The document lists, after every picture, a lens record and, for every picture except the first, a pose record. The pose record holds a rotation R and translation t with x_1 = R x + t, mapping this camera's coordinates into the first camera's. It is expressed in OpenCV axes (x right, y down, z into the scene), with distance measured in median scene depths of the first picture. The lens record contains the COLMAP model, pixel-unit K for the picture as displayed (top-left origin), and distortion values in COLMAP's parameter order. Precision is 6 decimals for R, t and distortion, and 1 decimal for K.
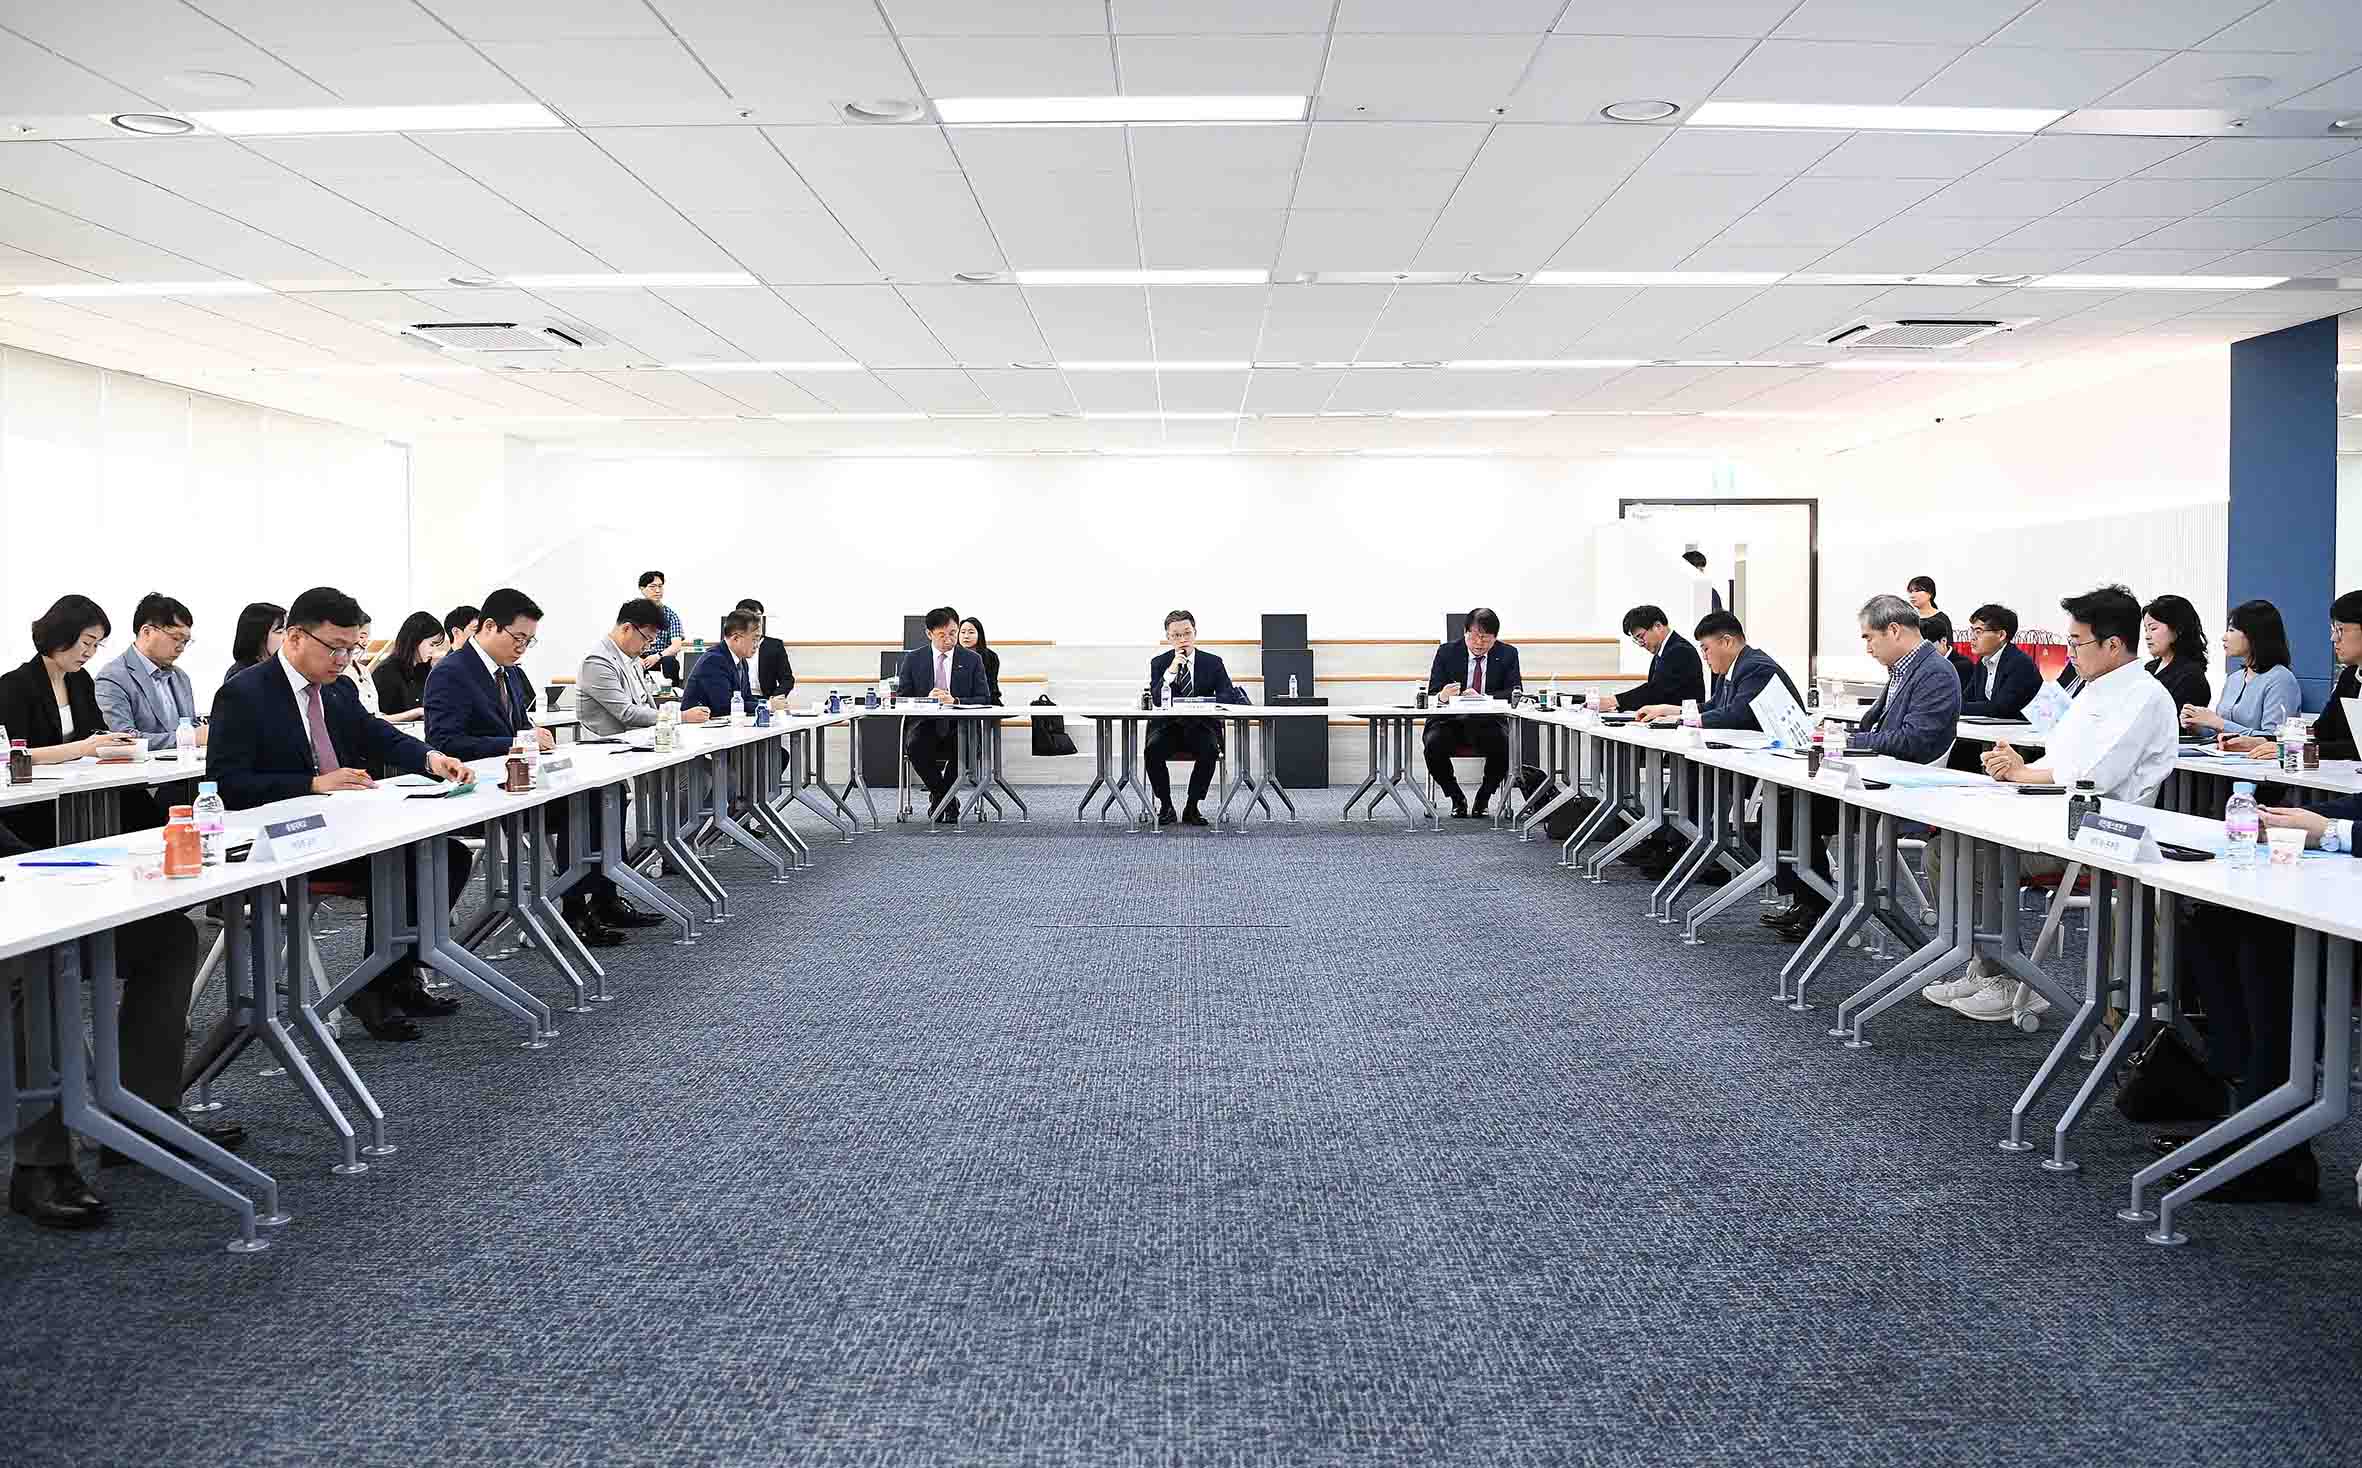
lens RADIAL K [[1750.8, 0, 1181.0], [0, 1750.8, 734.0], [0, 0, 1]] dist [-0.062708, 0.002929]
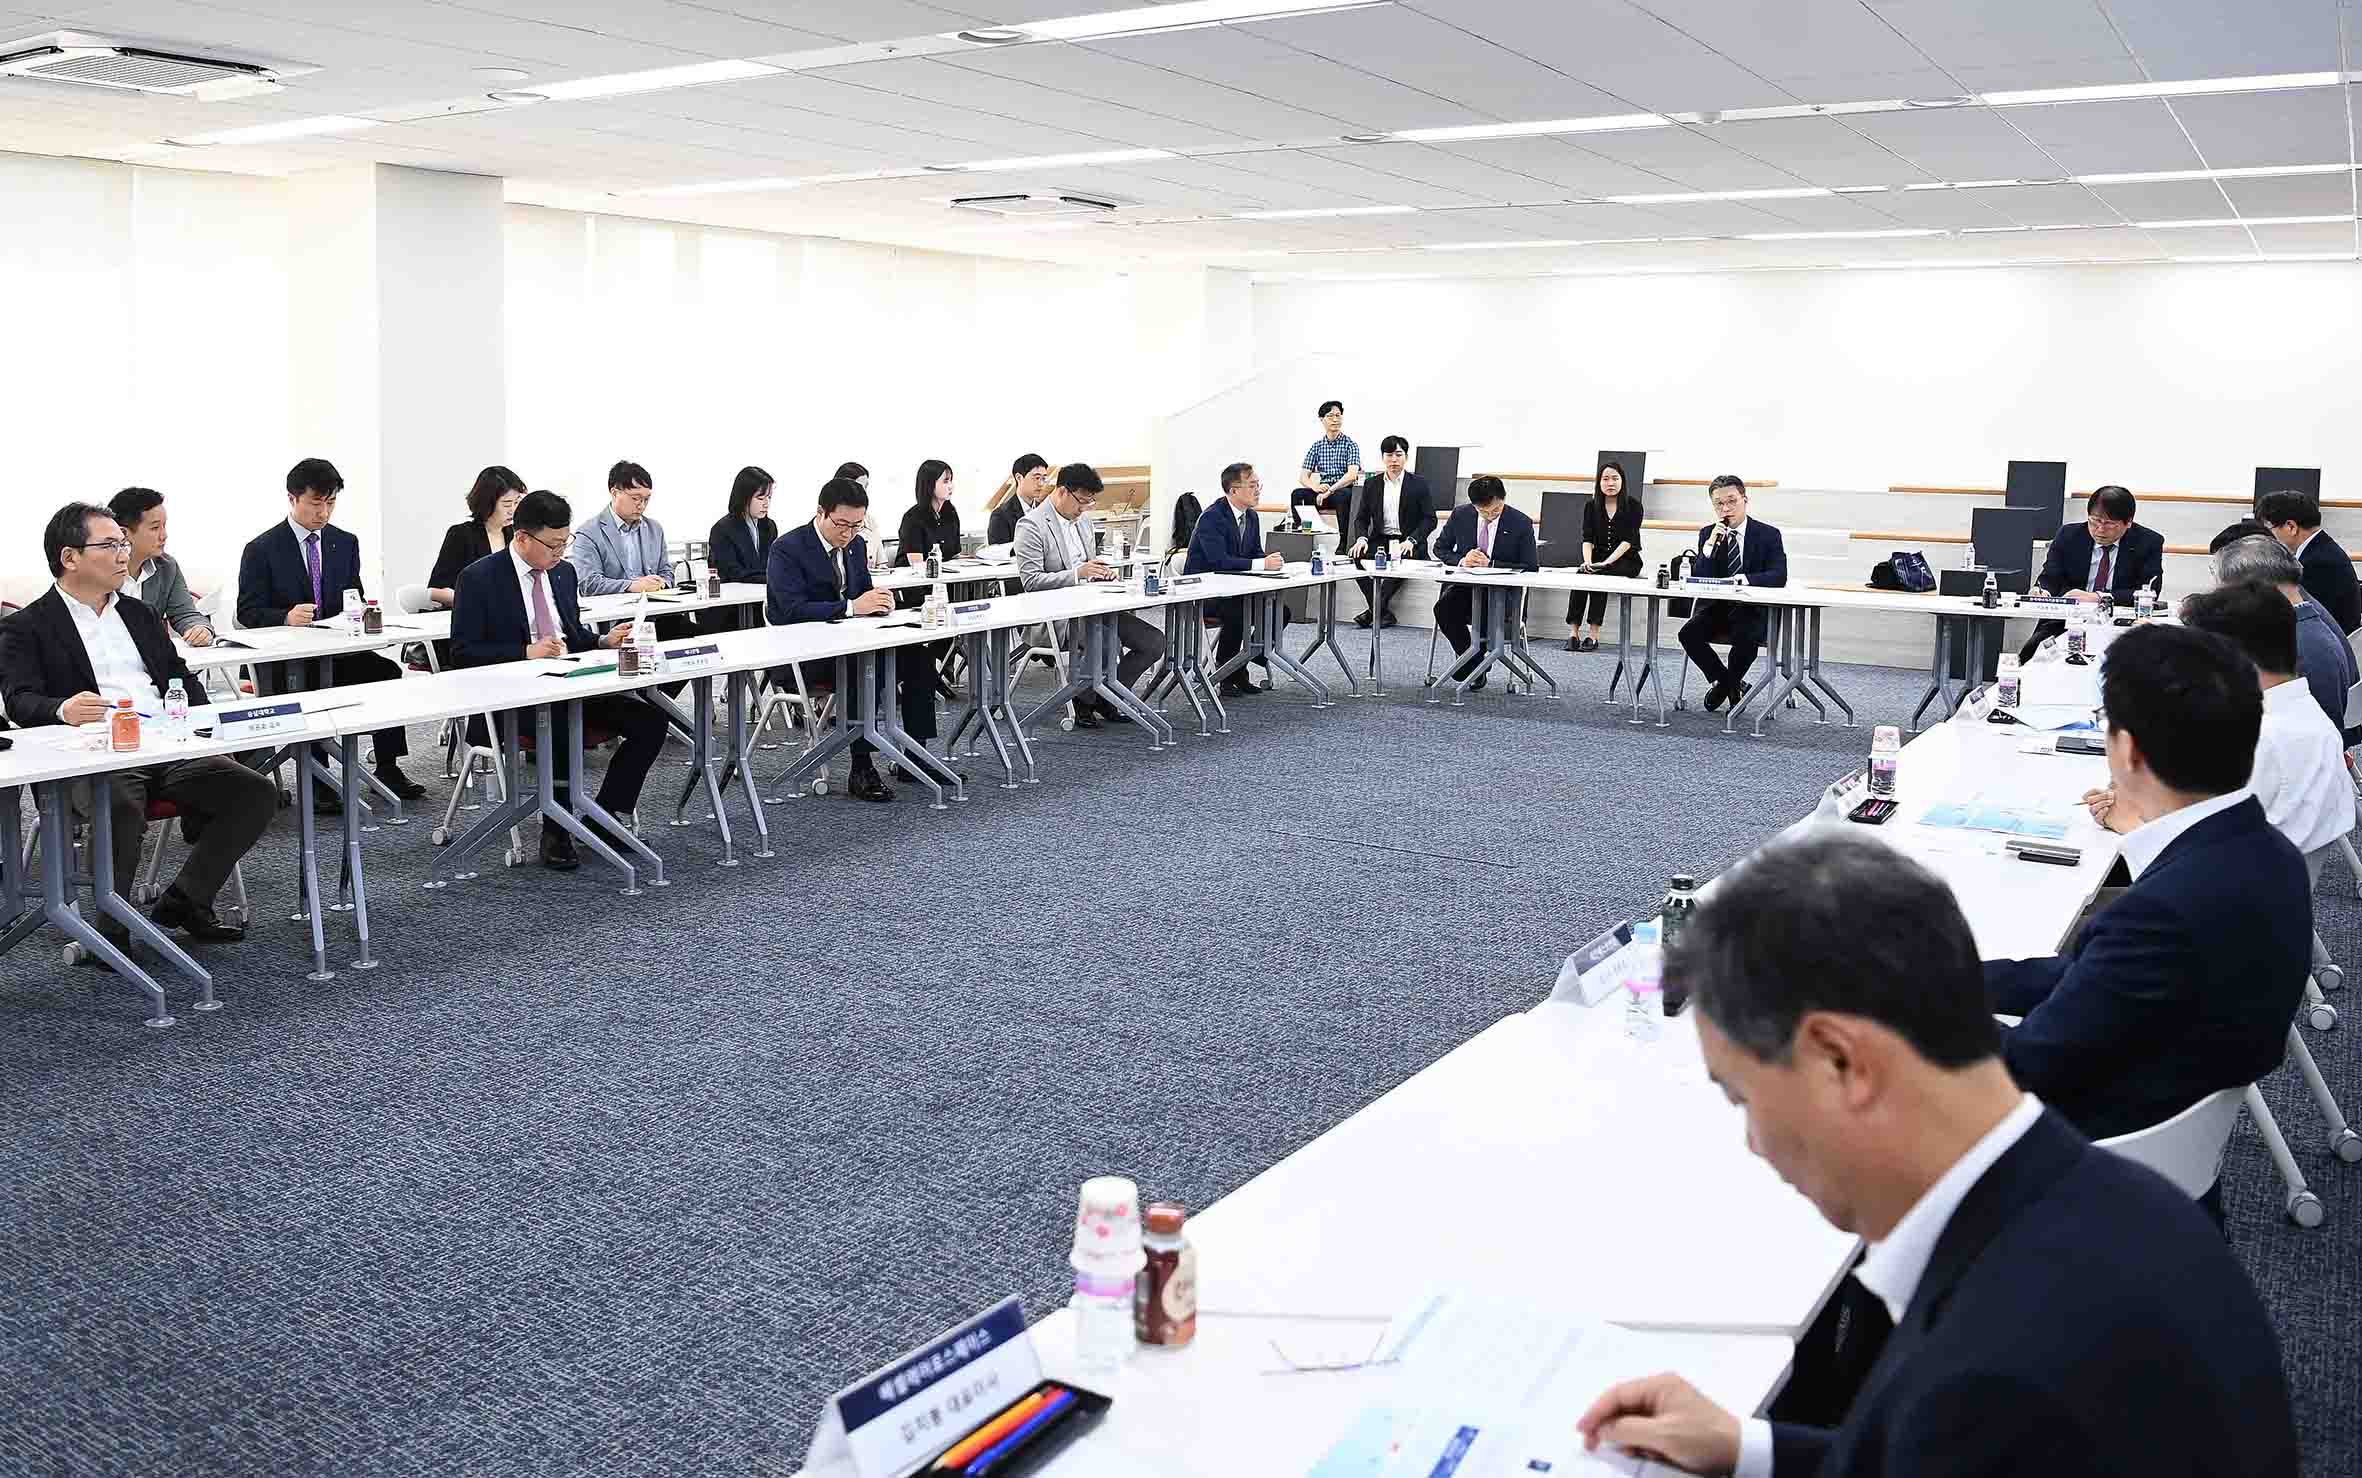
lens RADIAL K [[1882.1, 0, 1178.2], [0, 1882.1, 569.5], [0, 0, 1]] dist [-0.049444, -0.002786]
pose [[0.843375, 0.061299, -0.533818, 0.296351], [-0.047401, 0.998086, 0.039724, -0.052034], [0.535231, -0.008199, 0.844666, 0.061539]]
